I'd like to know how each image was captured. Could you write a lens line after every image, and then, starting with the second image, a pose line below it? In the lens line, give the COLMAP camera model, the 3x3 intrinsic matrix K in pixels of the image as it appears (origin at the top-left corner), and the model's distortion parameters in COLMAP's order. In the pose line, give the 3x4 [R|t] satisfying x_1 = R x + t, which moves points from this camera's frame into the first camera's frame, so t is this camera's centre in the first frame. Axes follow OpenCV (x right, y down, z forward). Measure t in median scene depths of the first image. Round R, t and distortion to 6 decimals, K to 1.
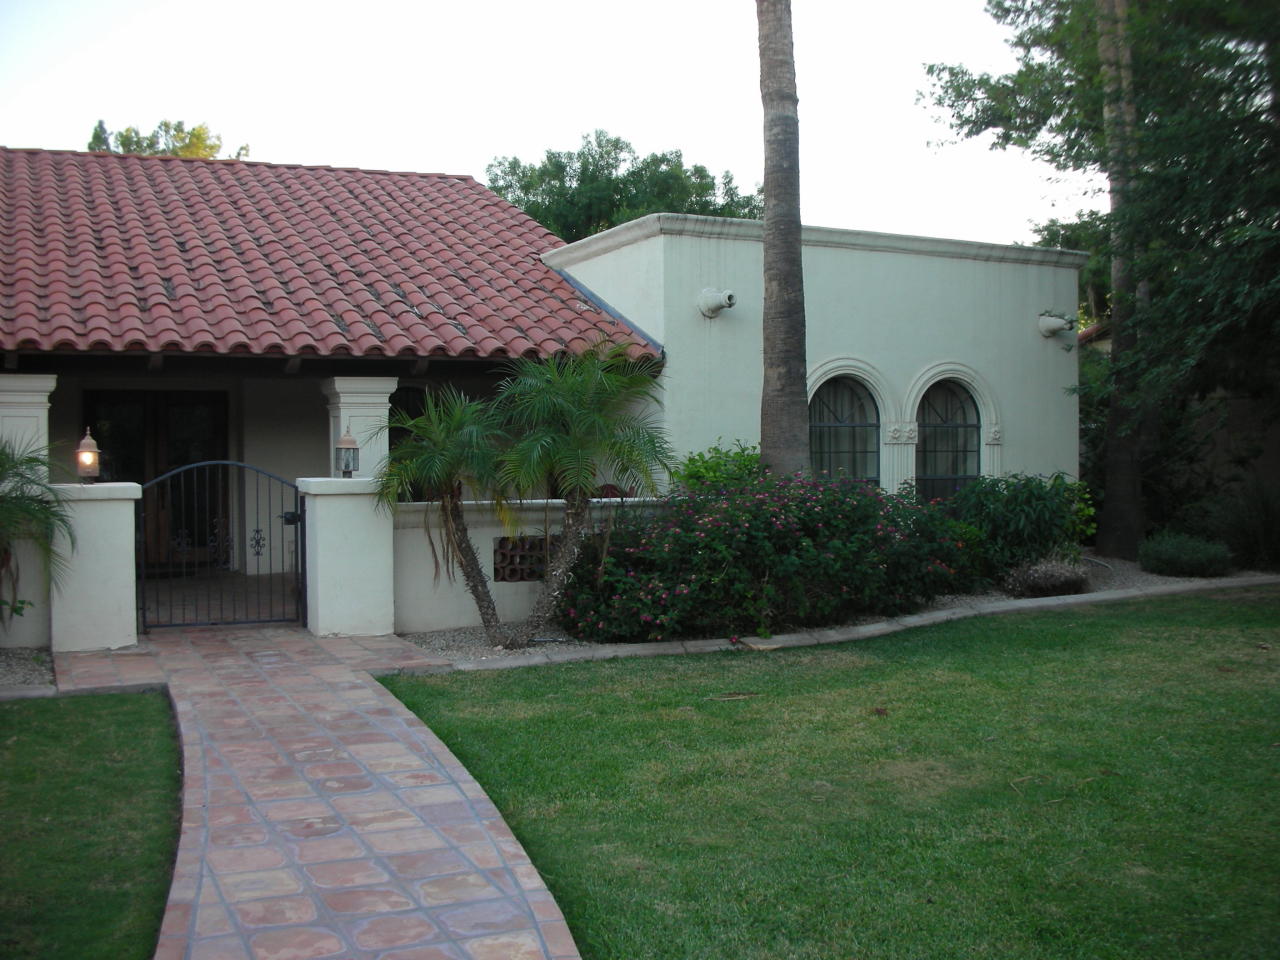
lens RADIAL K [[1219.0, 0, 639.8], [0, 1219.0, 504.1], [0, 0, 1]] dist [-0.164940, 0.104012]
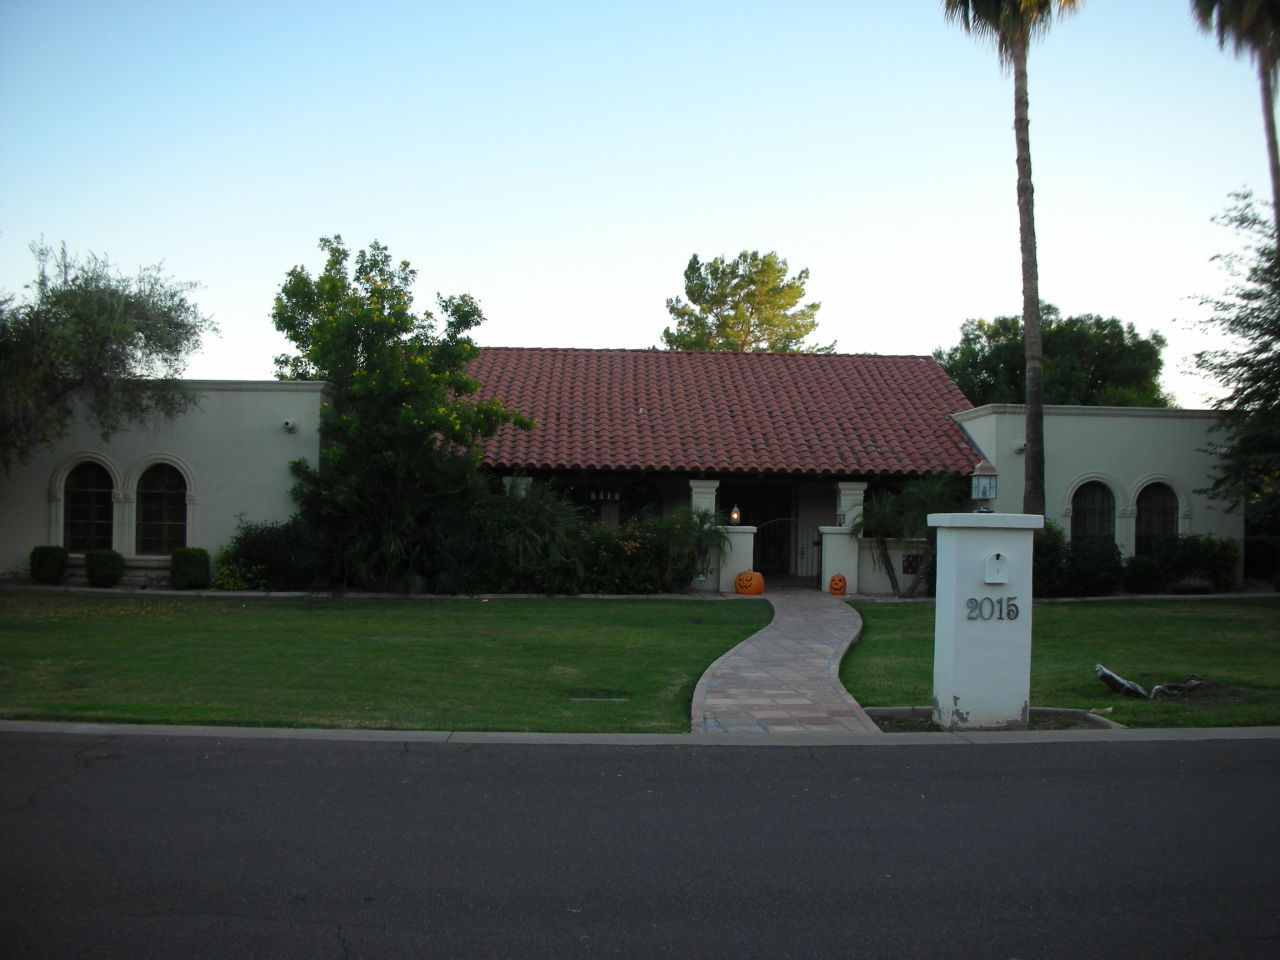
lens RADIAL K [[1098.0, 0, 640.0], [0, 1098.0, 480.0], [0, 0, 1]] dist [-0.105669, 0.075652]
pose [[0.893078, 0.004083, -0.449883, 0.303458], [-0.038524, 0.996980, -0.067427, 0.037616], [0.448249, 0.077549, 0.890539, -0.891855]]
